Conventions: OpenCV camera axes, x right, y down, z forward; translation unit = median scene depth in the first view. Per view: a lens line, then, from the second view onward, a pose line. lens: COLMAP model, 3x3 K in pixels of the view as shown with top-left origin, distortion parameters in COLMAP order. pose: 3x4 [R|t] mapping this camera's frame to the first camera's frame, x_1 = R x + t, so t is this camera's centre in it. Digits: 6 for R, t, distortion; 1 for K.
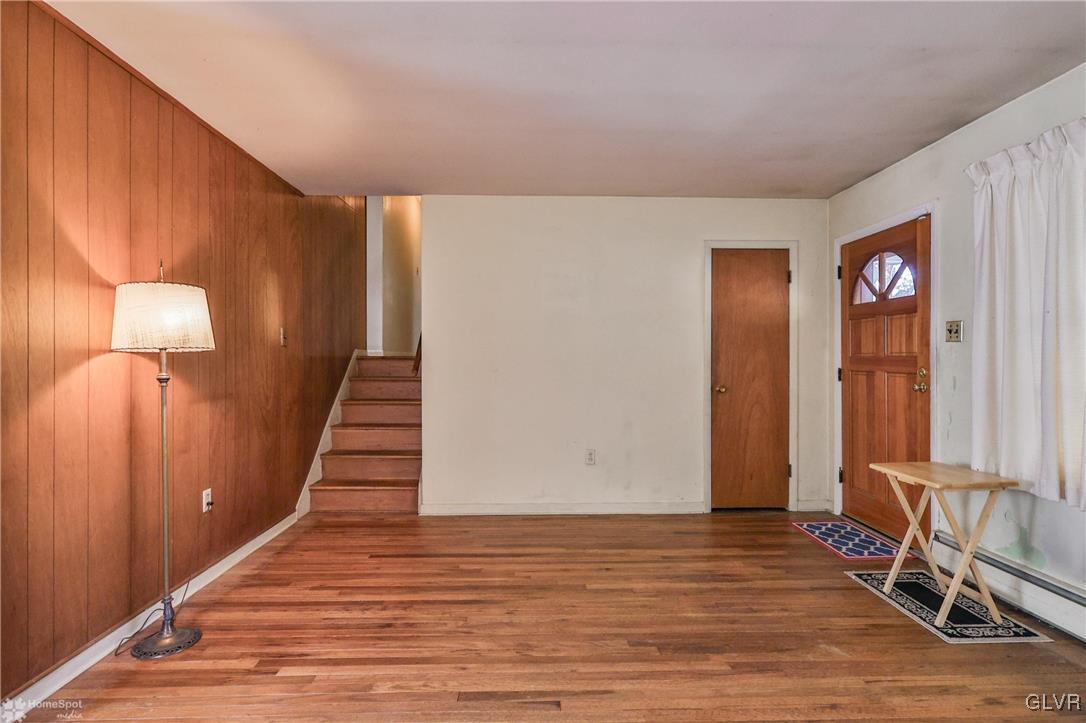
lens RADIAL K [[544.7, 0, 542.2], [0, 544.7, 359.7], [0, 0, 1]] dist [0.002825, 0.000182]
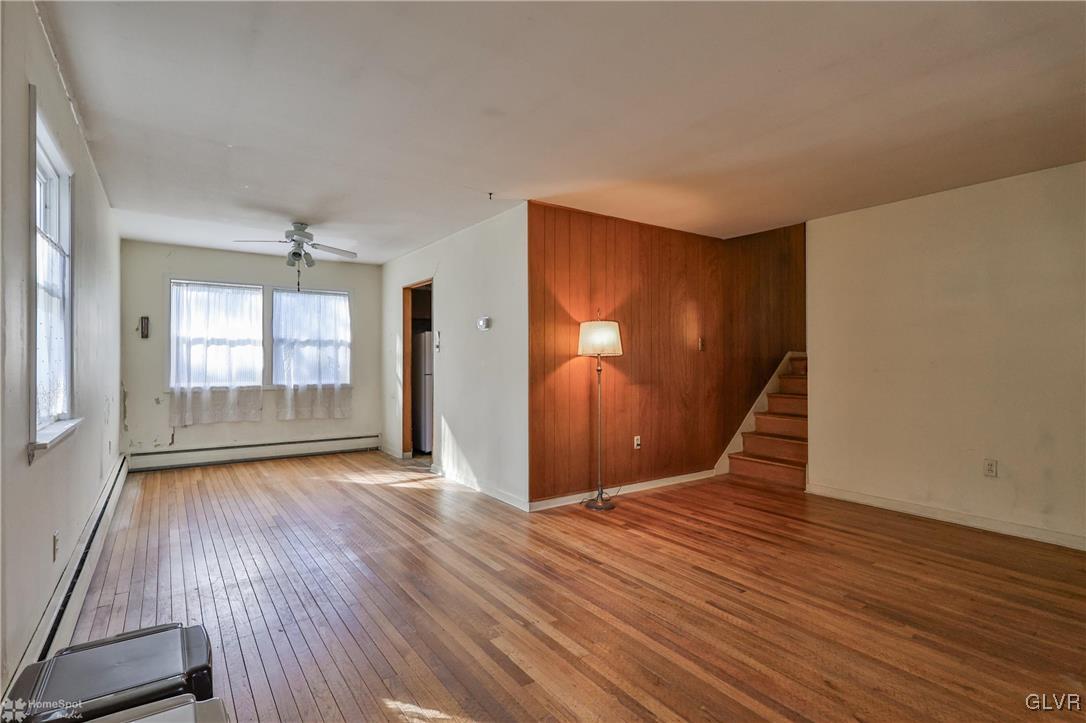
lens RADIAL K [[544.7, 0, 543.7], [0, 544.7, 359.9], [0, 0, 1]] dist [0.002825, 0.000182]
pose [[0.550111, 0.001403, -0.835090, 0.653560], [-0.002860, 0.999996, -0.000204, 0.000563], [0.835087, 0.002500, 0.550113, -0.185121]]
